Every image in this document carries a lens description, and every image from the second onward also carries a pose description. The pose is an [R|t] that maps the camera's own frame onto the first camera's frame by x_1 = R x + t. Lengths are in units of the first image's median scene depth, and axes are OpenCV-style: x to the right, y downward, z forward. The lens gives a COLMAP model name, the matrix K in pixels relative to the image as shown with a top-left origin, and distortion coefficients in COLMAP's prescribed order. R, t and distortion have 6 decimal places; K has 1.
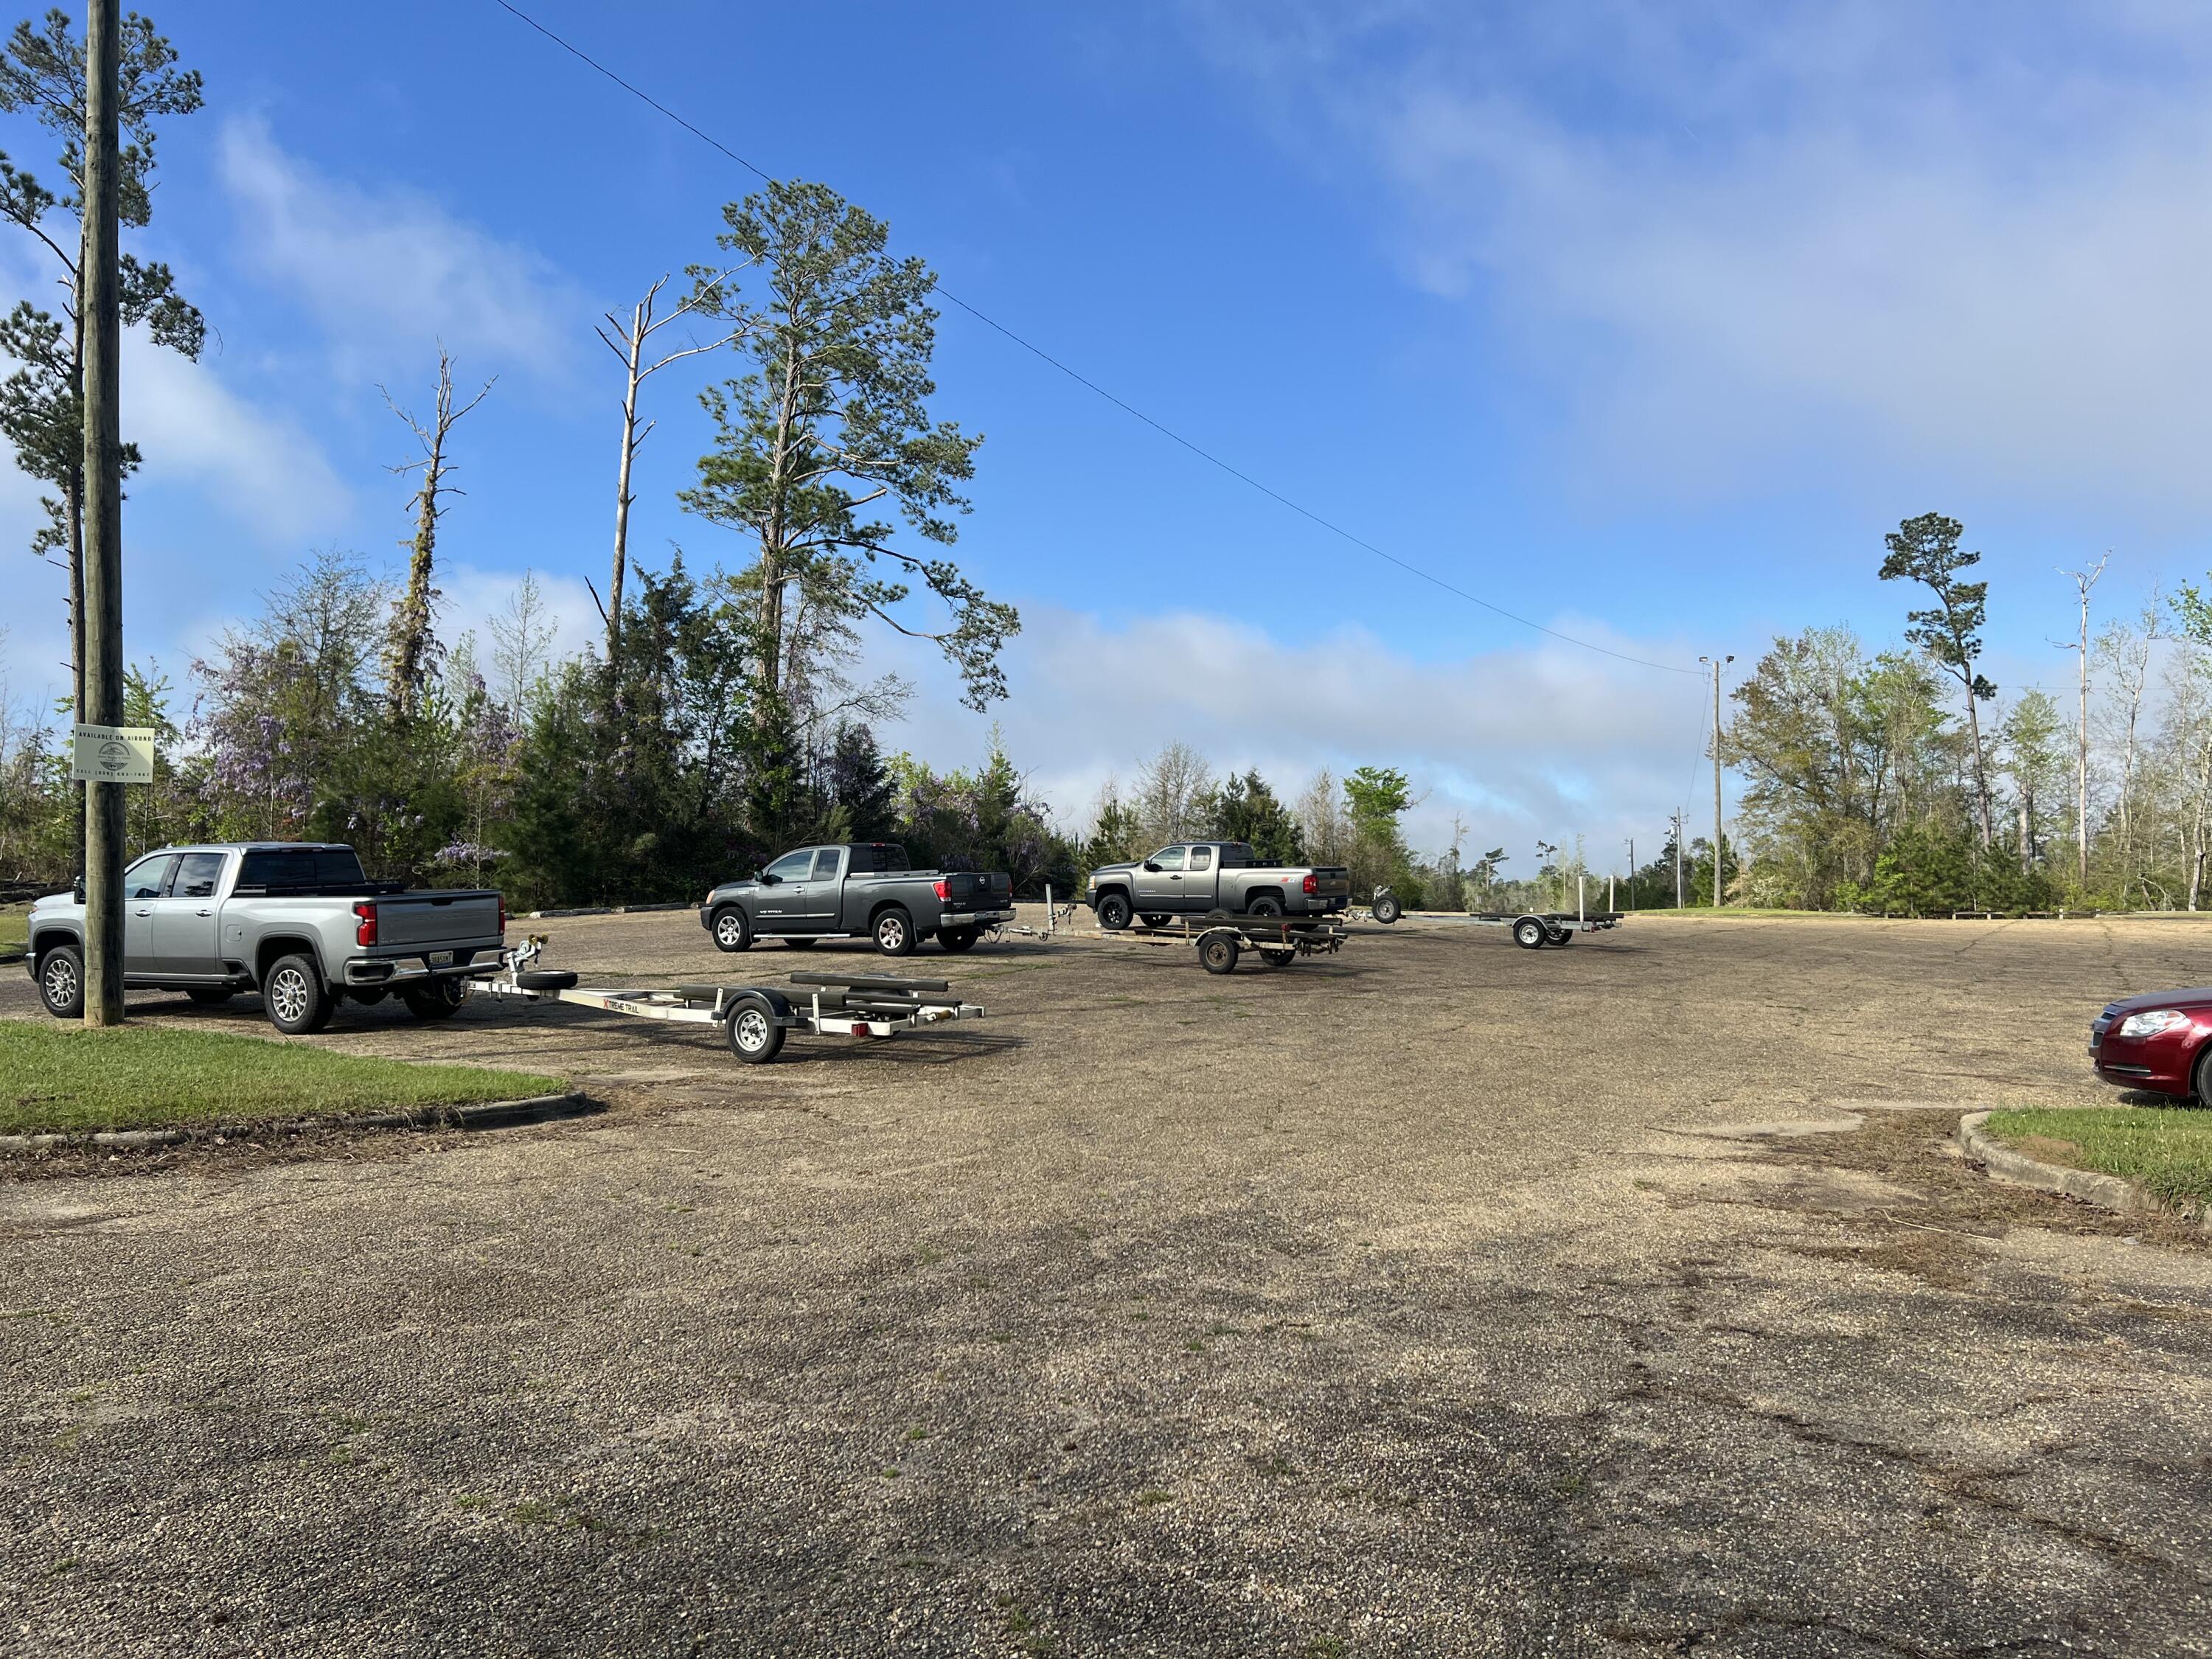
lens RADIAL K [[1642.9, 0, 1106.0], [0, 1642.9, 829.5], [0, 0, 1]] dist [0.005304, -0.034492]
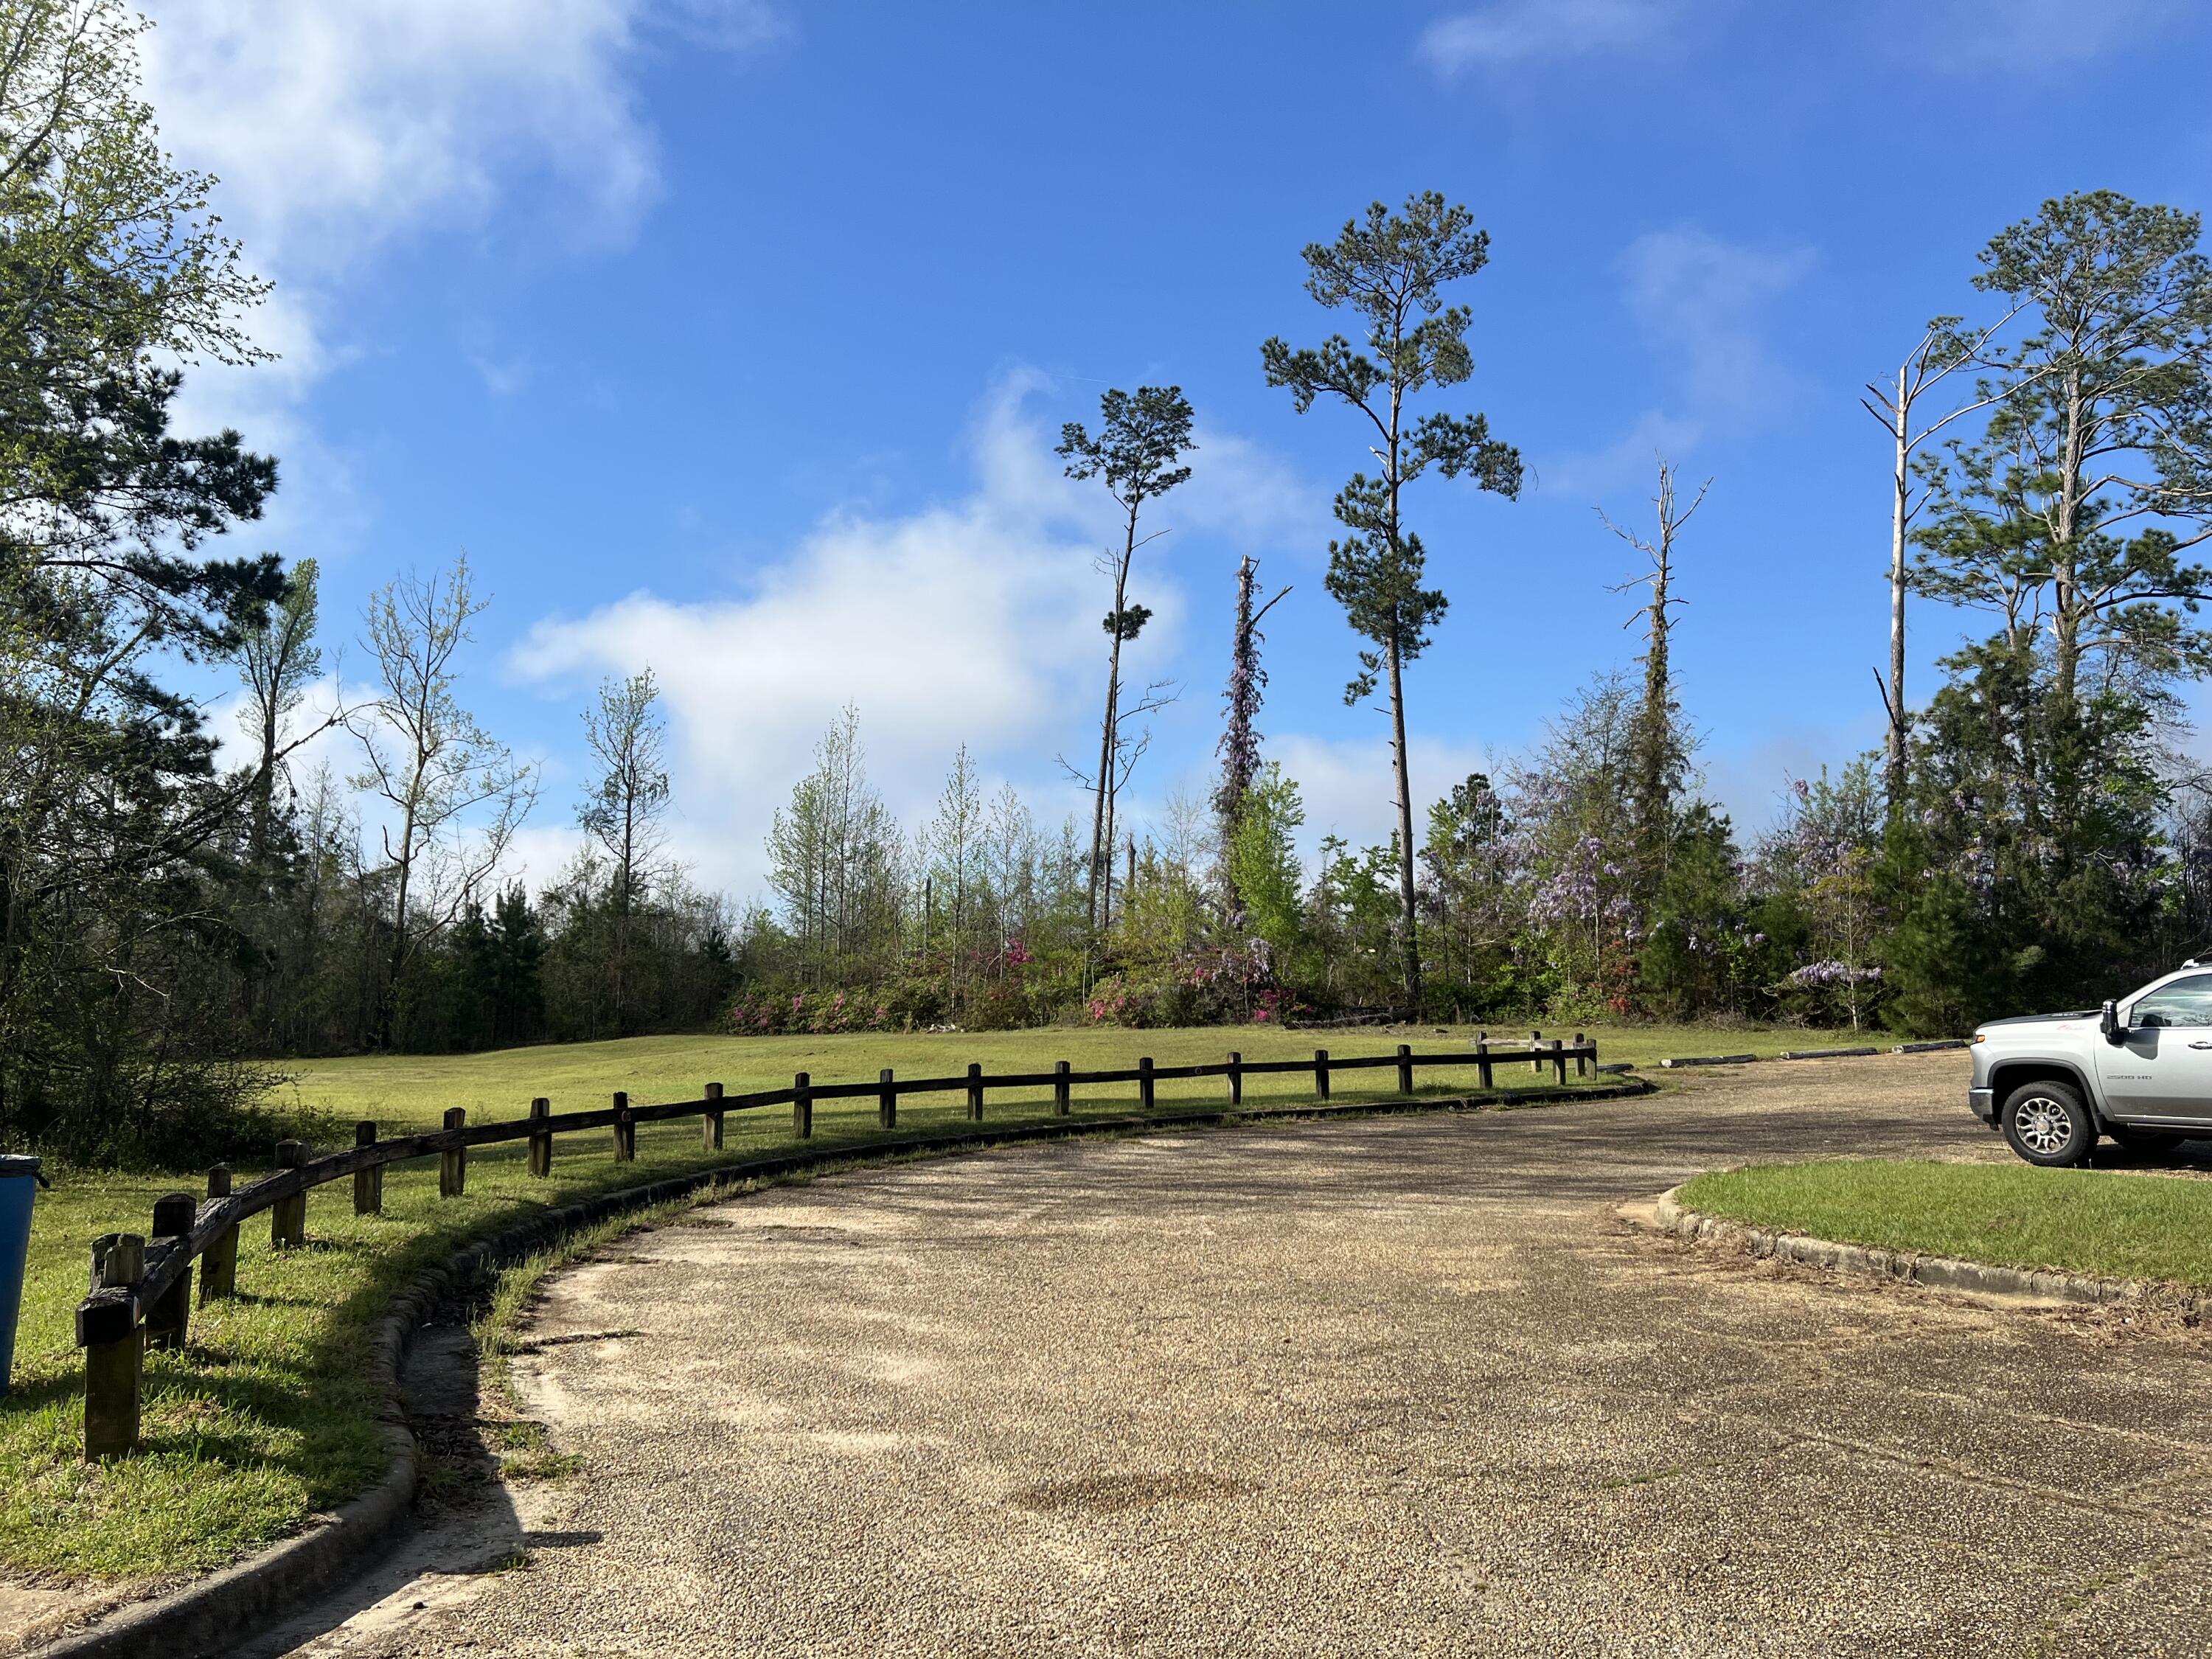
lens RADIAL K [[1643.2, 0, 1095.5], [0, 1643.2, 813.9], [0, 0, 1]] dist [0.055776, -0.070617]
pose [[0.832128, -0.073461, -0.549696, -0.203742], [0.027890, 0.995477, -0.090815, -0.001214], [0.553882, 0.060239, 0.830413, -0.000955]]
